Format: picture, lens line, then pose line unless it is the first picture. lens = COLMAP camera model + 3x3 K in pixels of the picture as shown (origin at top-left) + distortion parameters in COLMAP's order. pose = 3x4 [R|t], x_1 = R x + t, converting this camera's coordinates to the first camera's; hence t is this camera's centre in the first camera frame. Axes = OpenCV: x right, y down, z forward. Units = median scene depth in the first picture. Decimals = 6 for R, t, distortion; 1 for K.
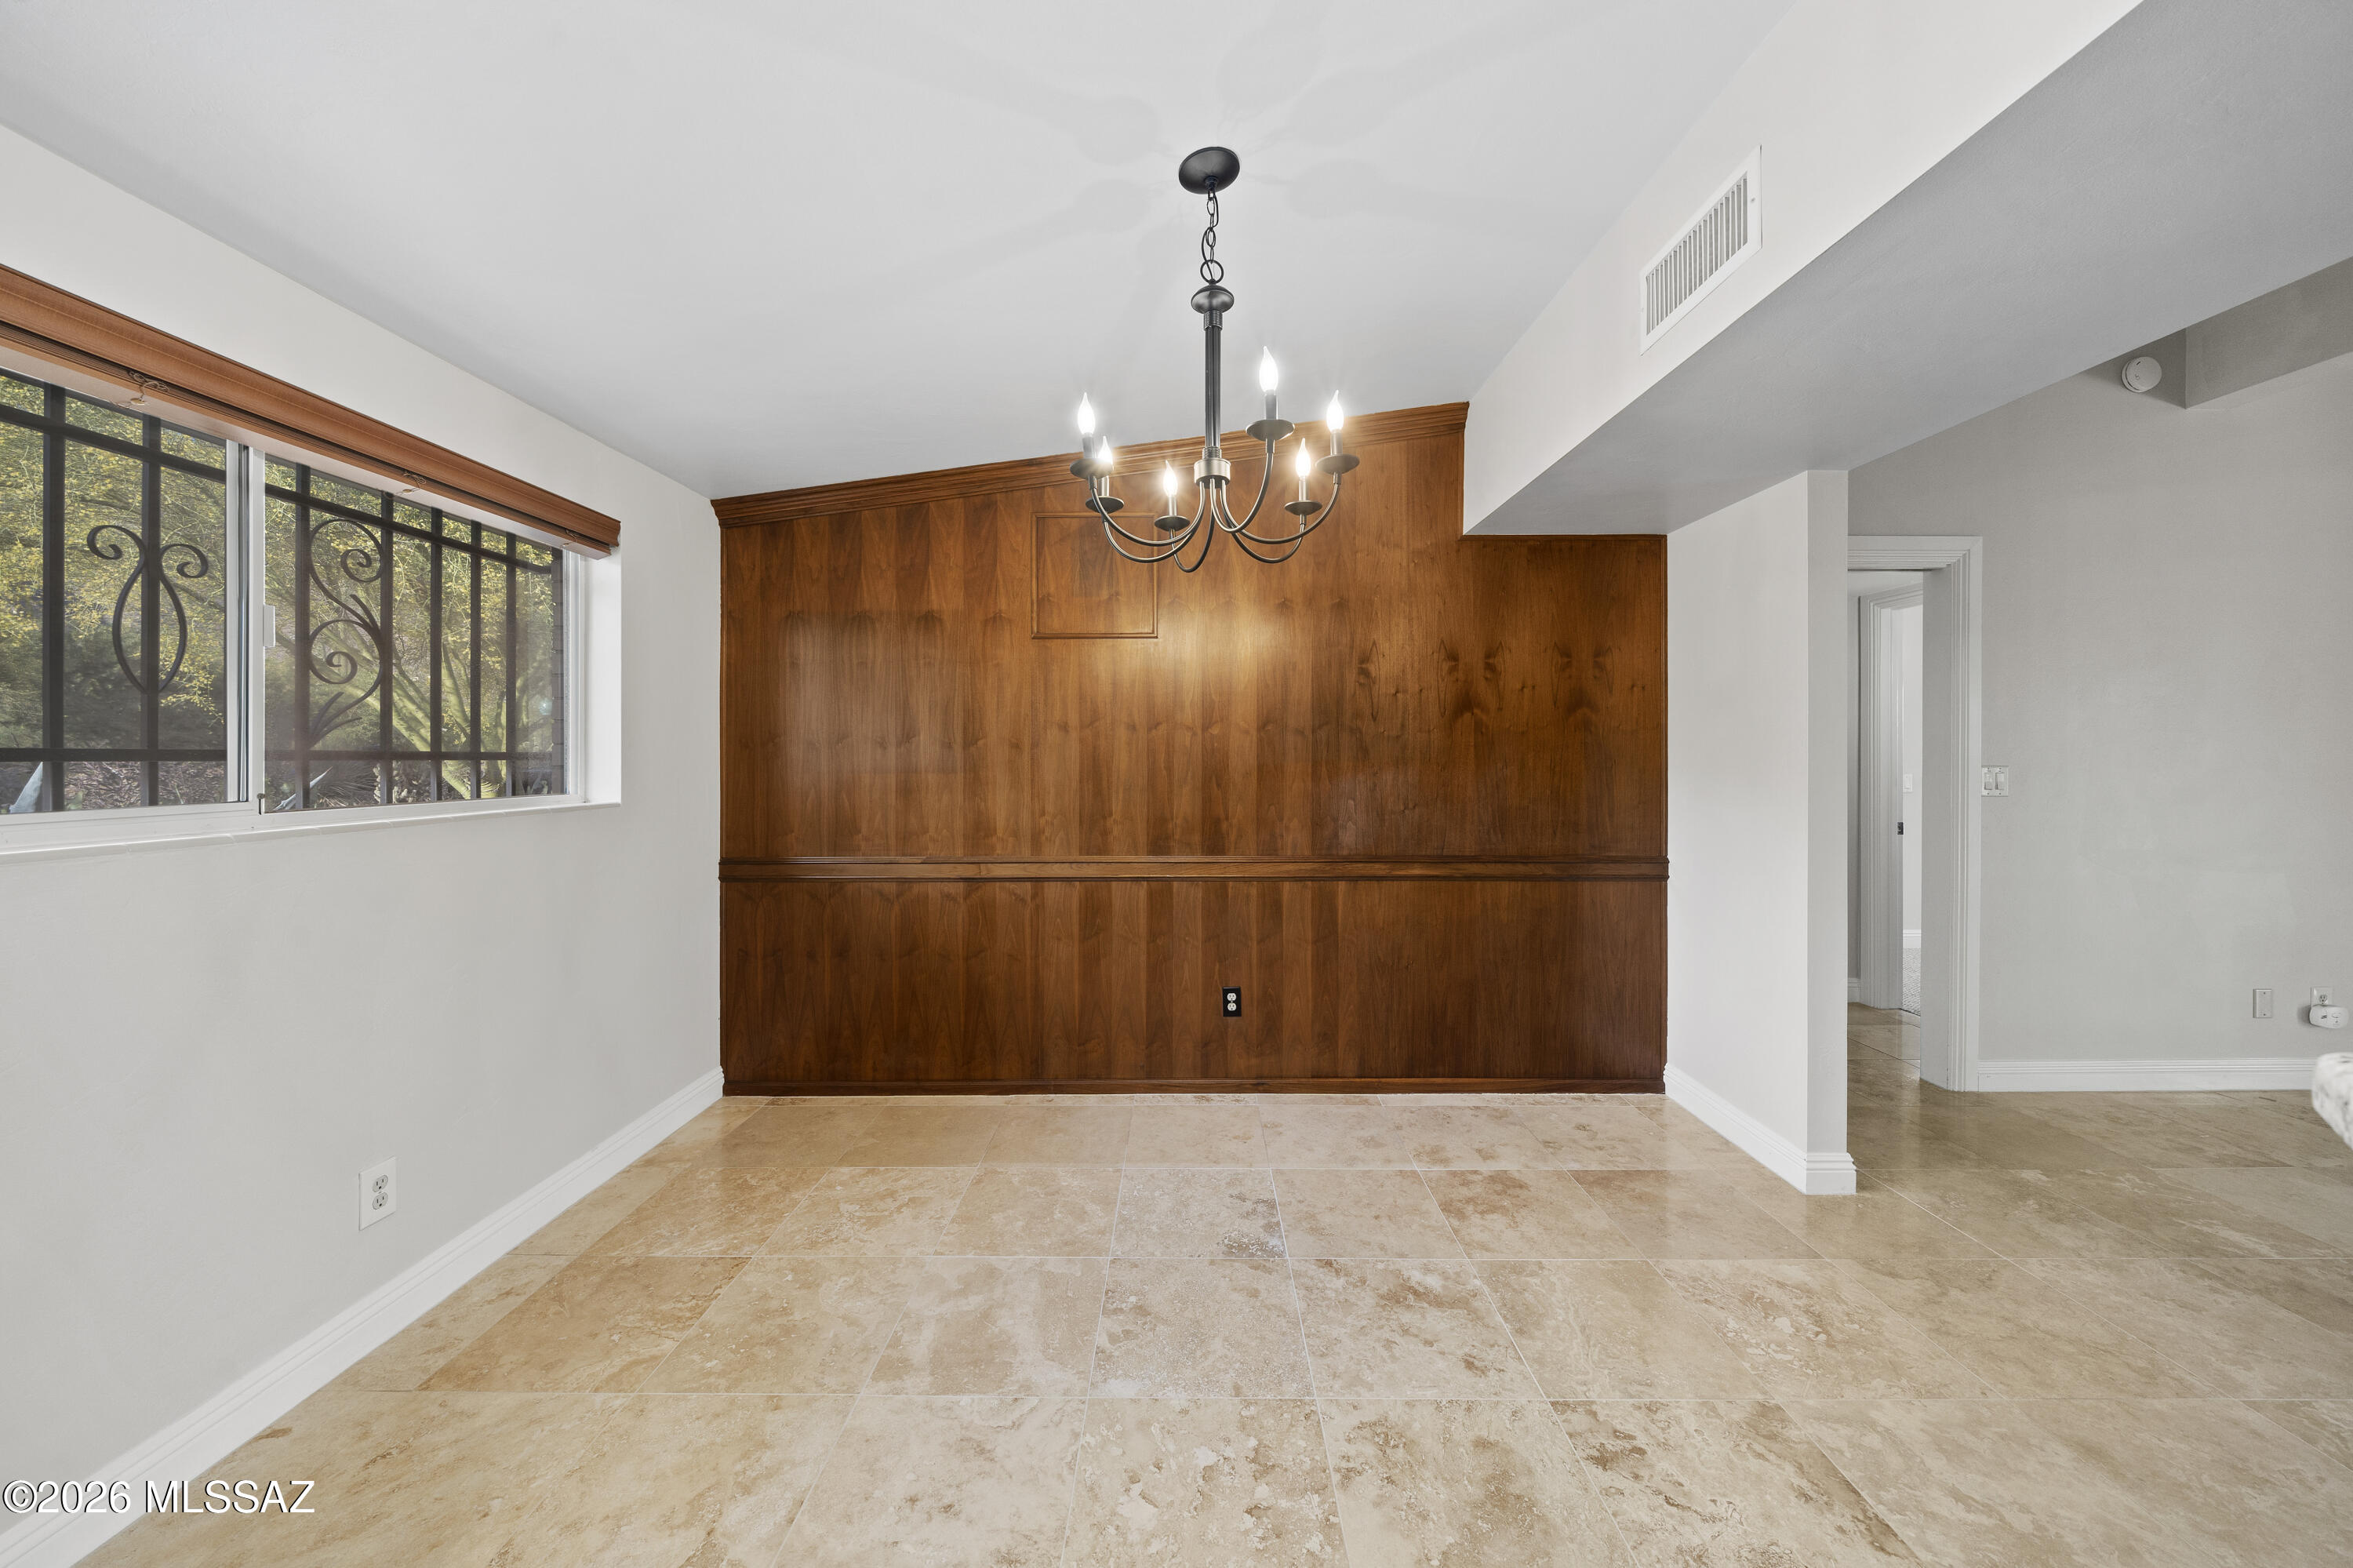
lens RADIAL K [[816.1, 0, 1181.9], [0, 816.1, 759.9], [0, 0, 1]] dist [-0.004263, -0.000203]
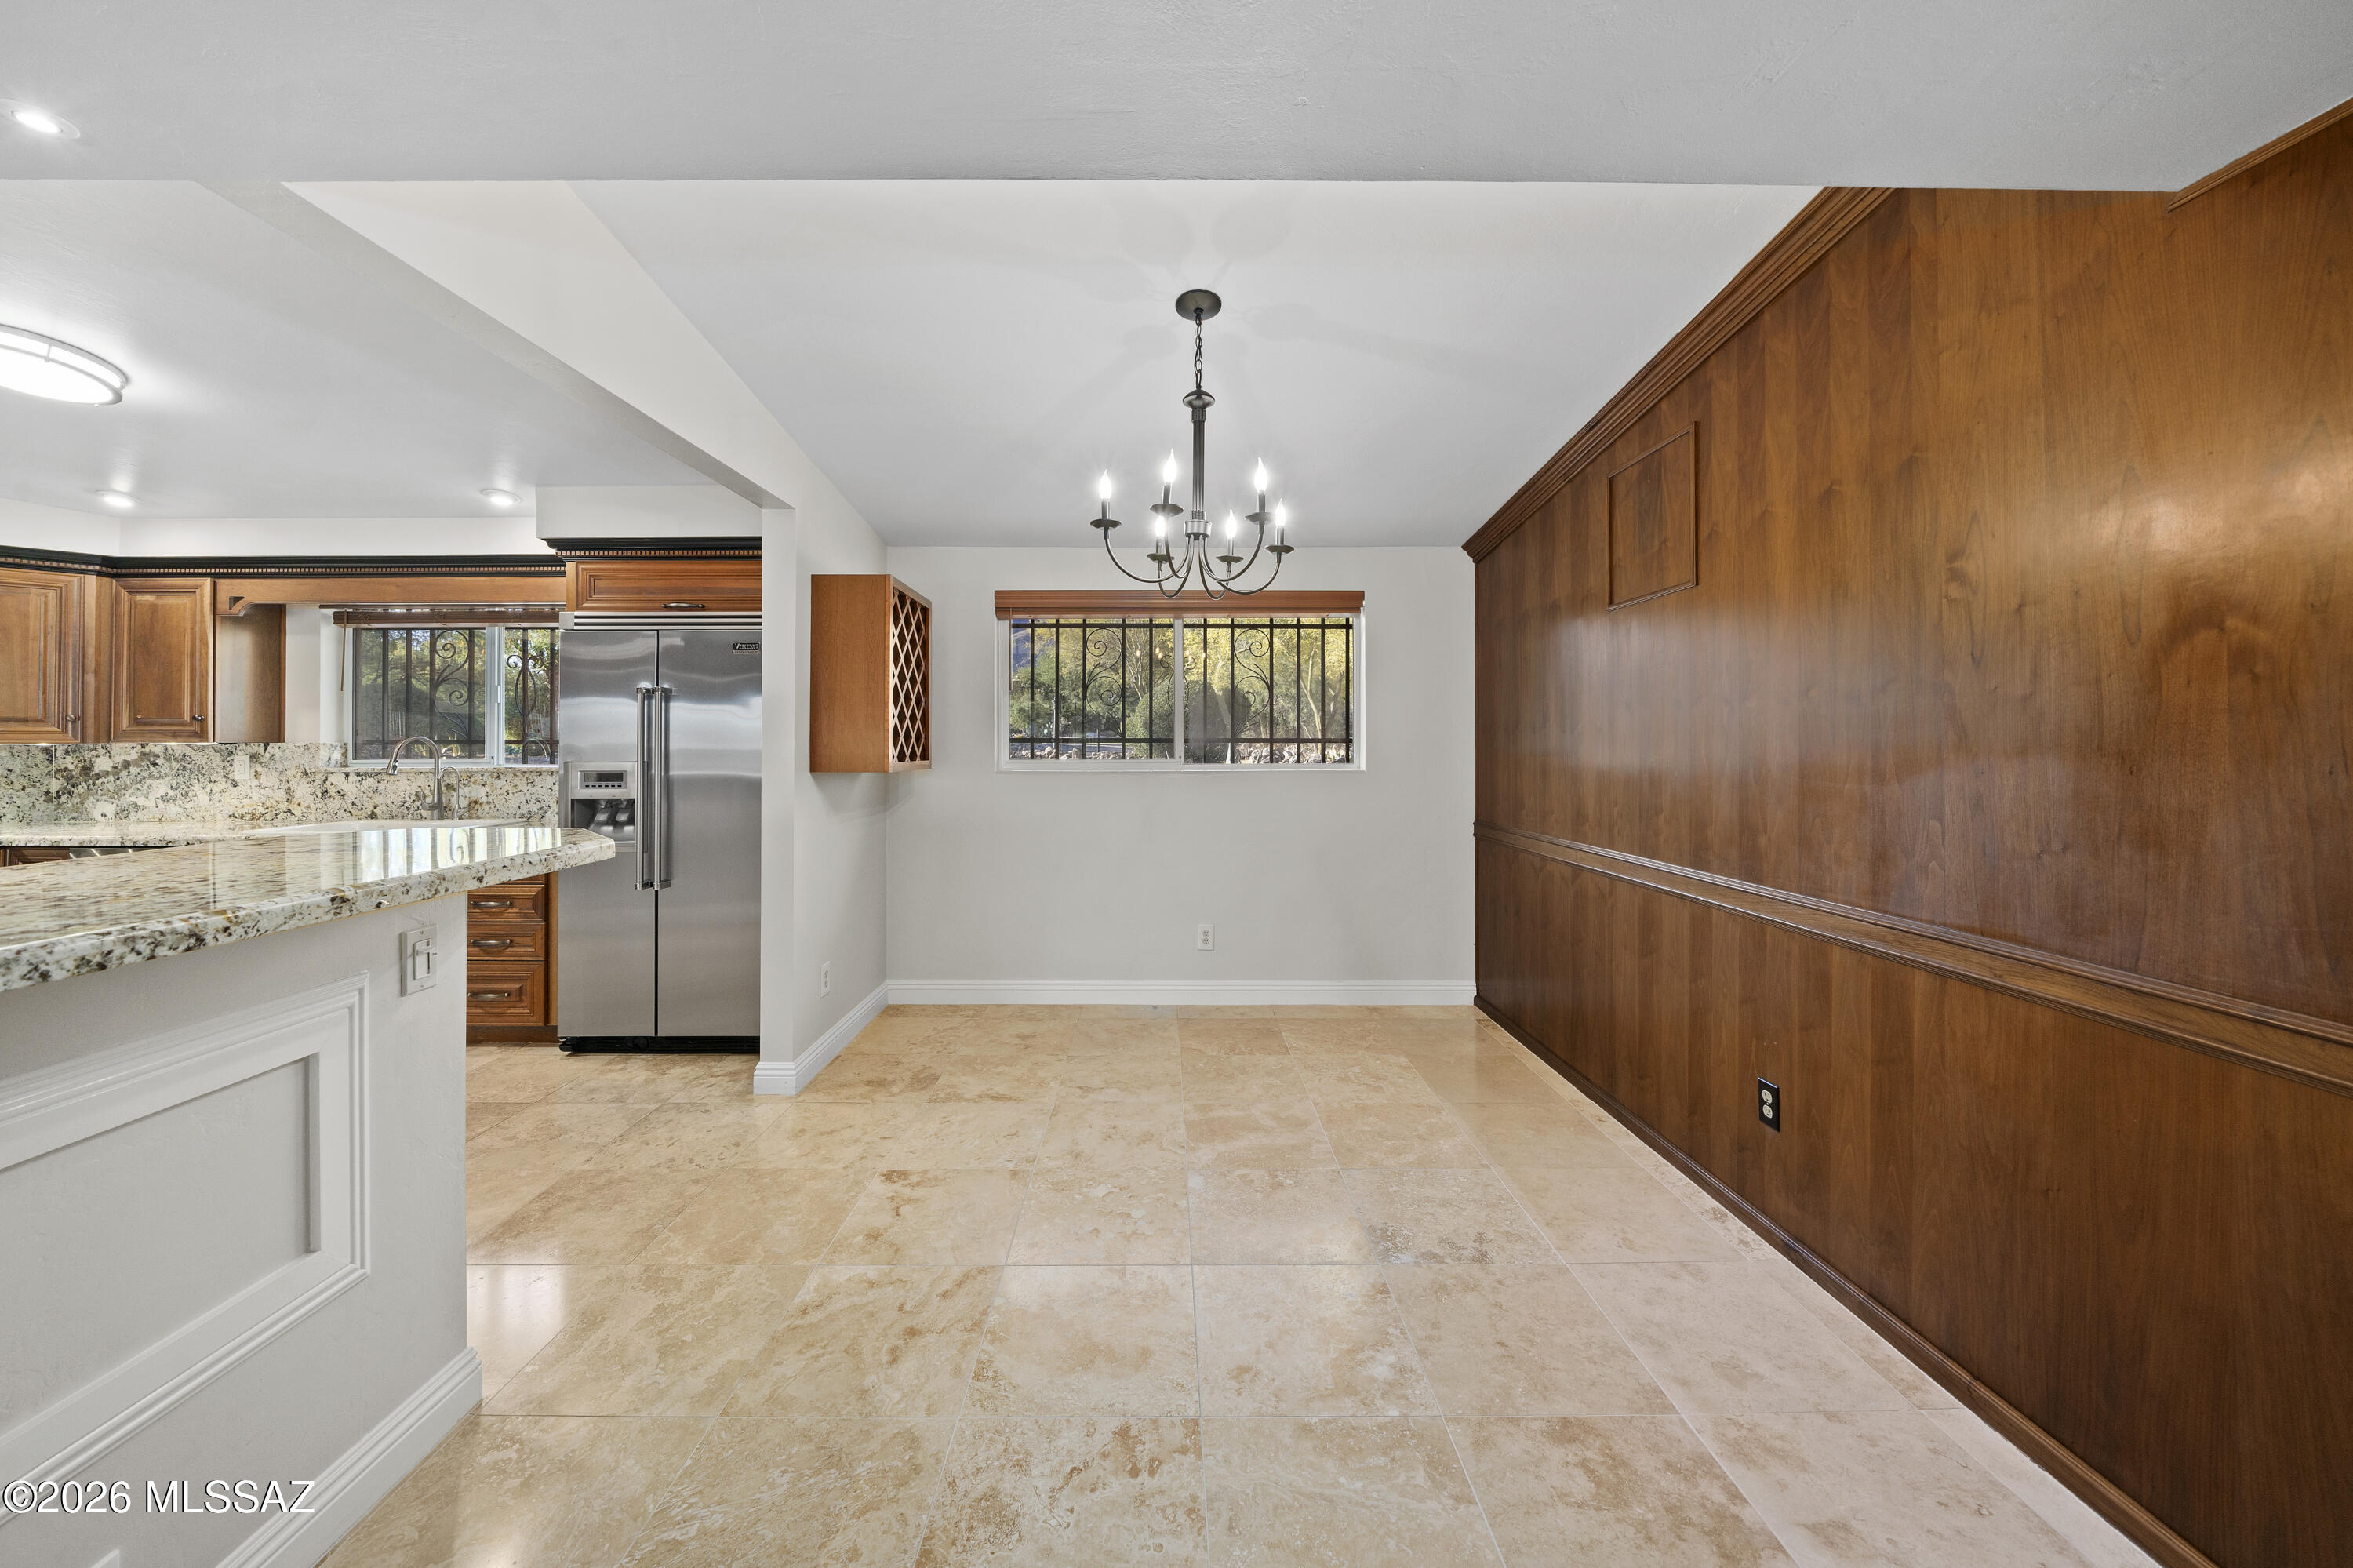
lens RADIAL K [[816.1, 0, 1158.2], [0, 816.1, 735.5], [0, 0, 1]] dist [-0.004263, -0.000203]
pose [[0.015308, -0.009649, -0.999836, 0.732144], [-0.004081, 0.999945, -0.009712, 0.000893], [0.999874, 0.004229, 0.015268, 0.486792]]
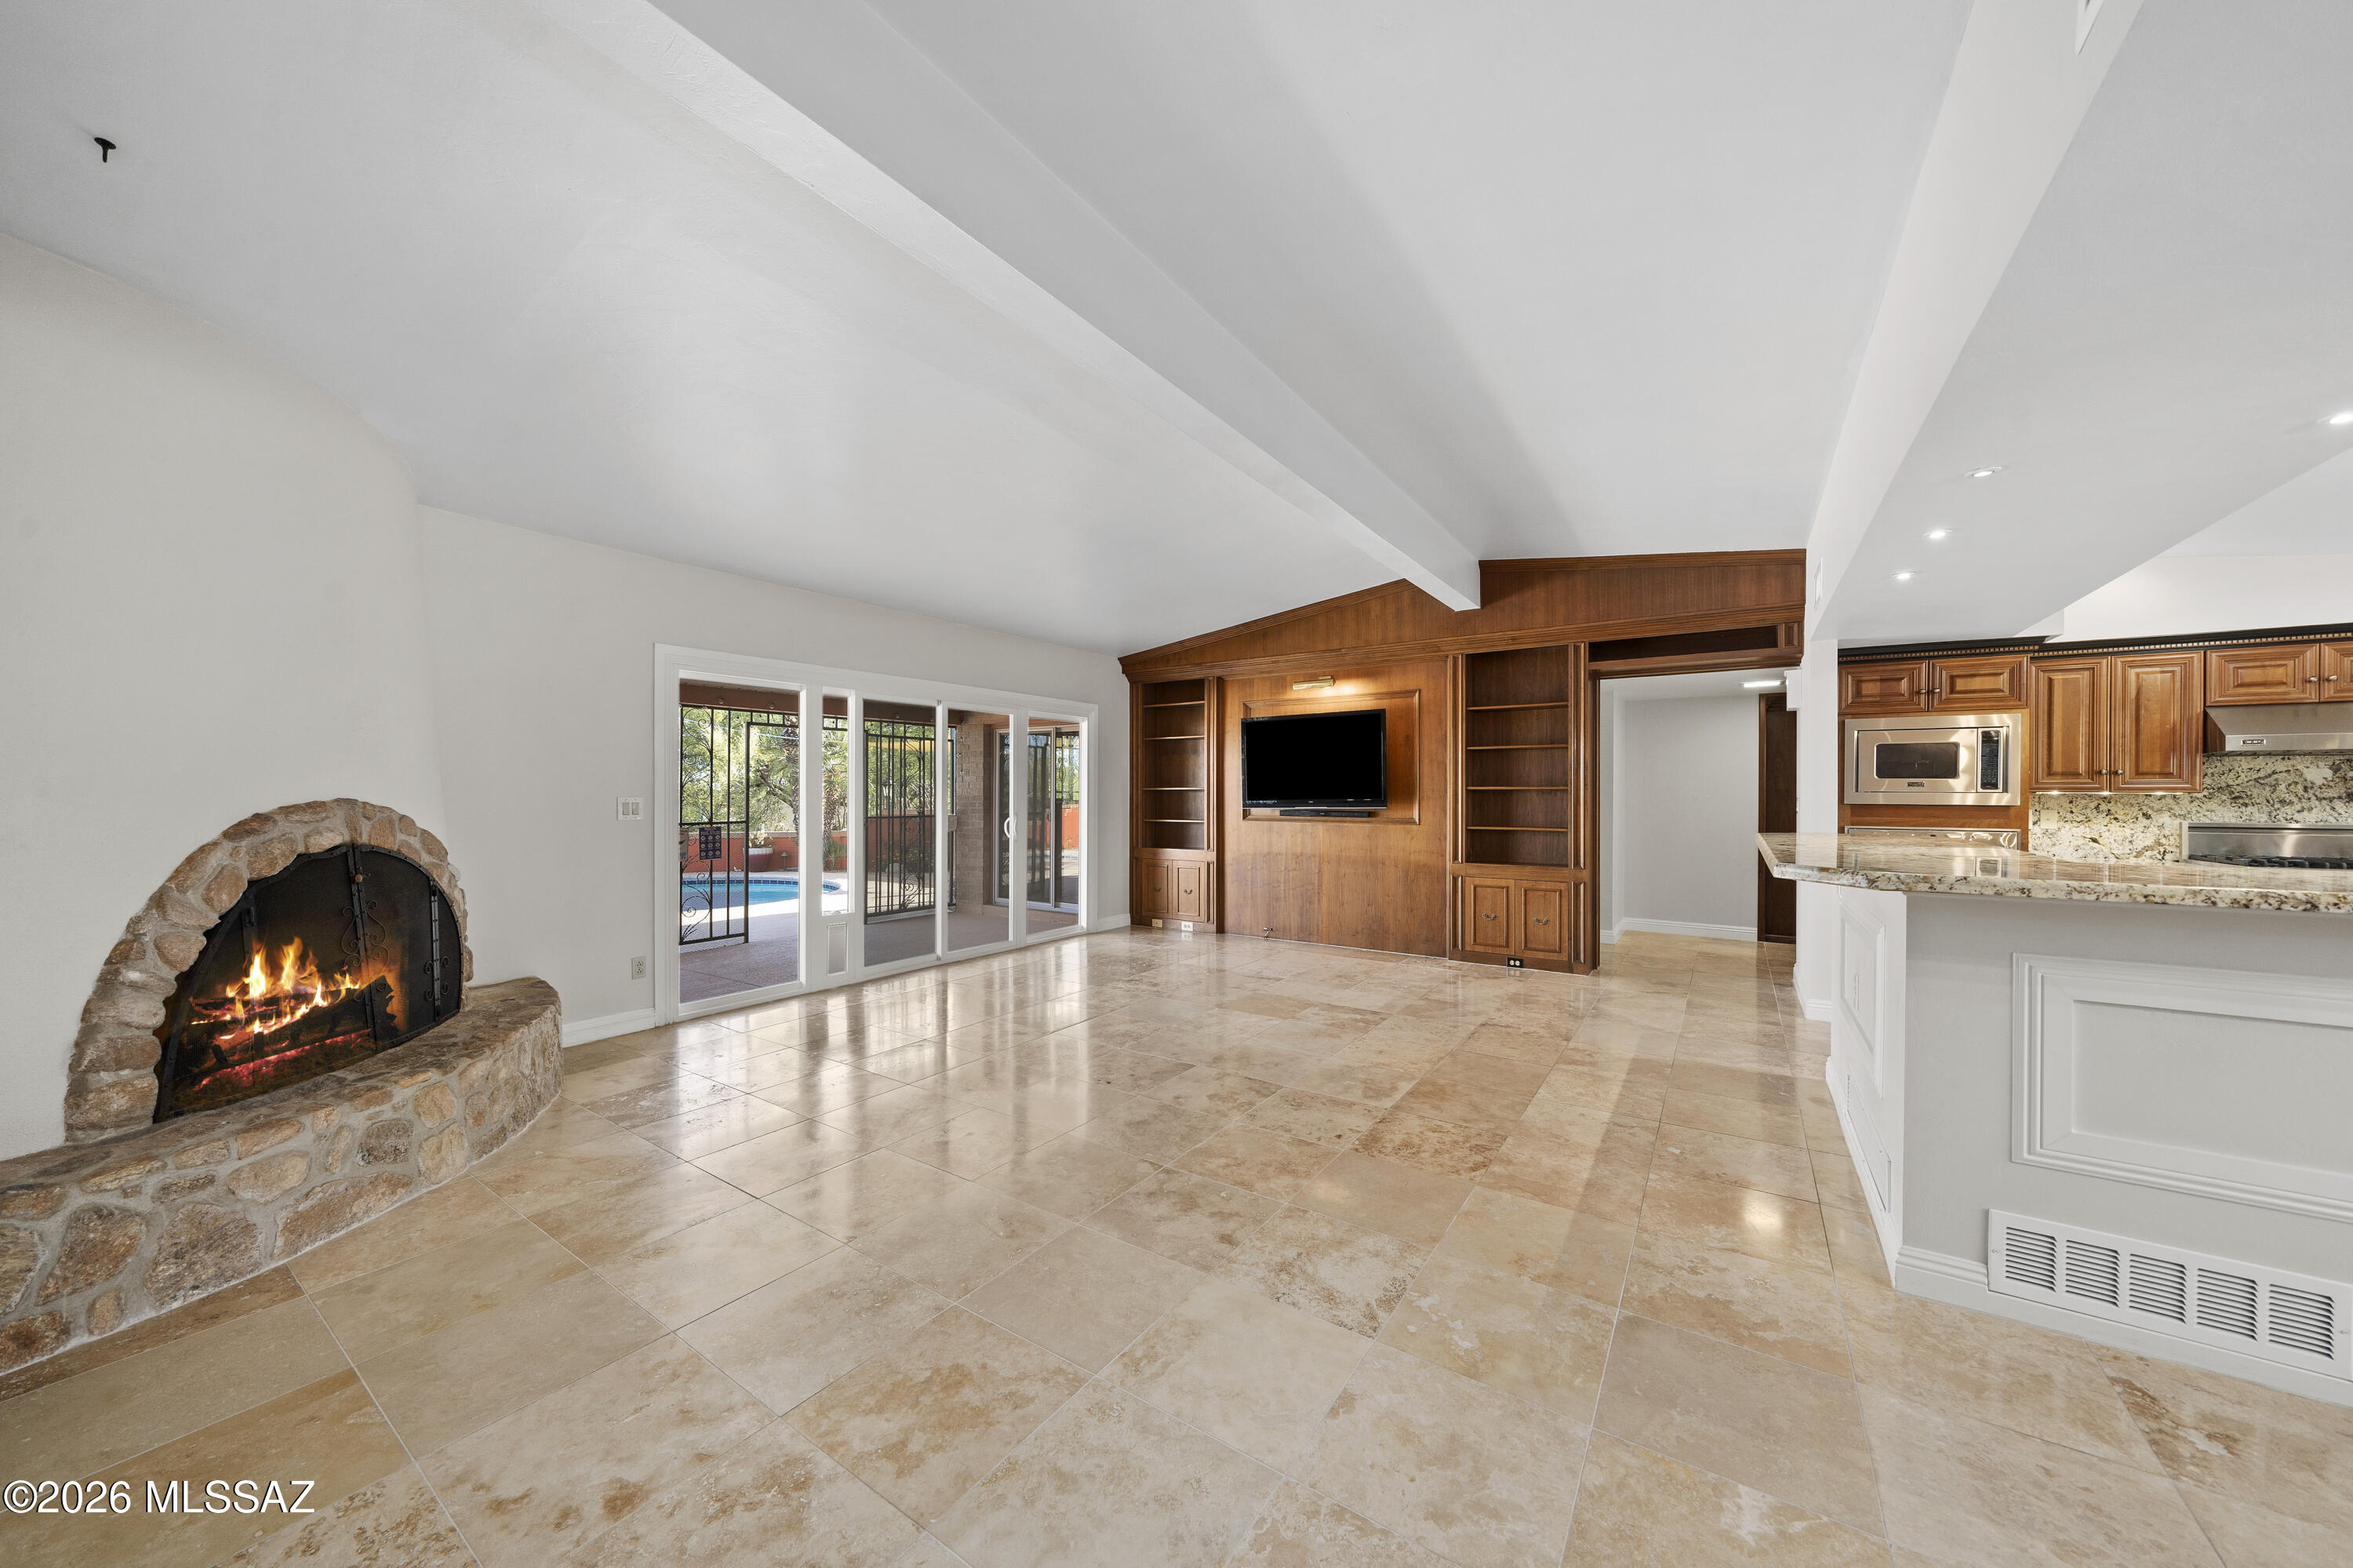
lens RADIAL K [[816.1, 0, 1179.6], [0, 816.1, 794.6], [0, 0, 1]] dist [-0.004263, -0.000203]
pose [[-0.832167, -0.000139, 0.554525, 0.749912], [0.003114, 0.999983, 0.004924, -0.002881], [-0.554516, 0.005824, -0.832153, 0.928766]]
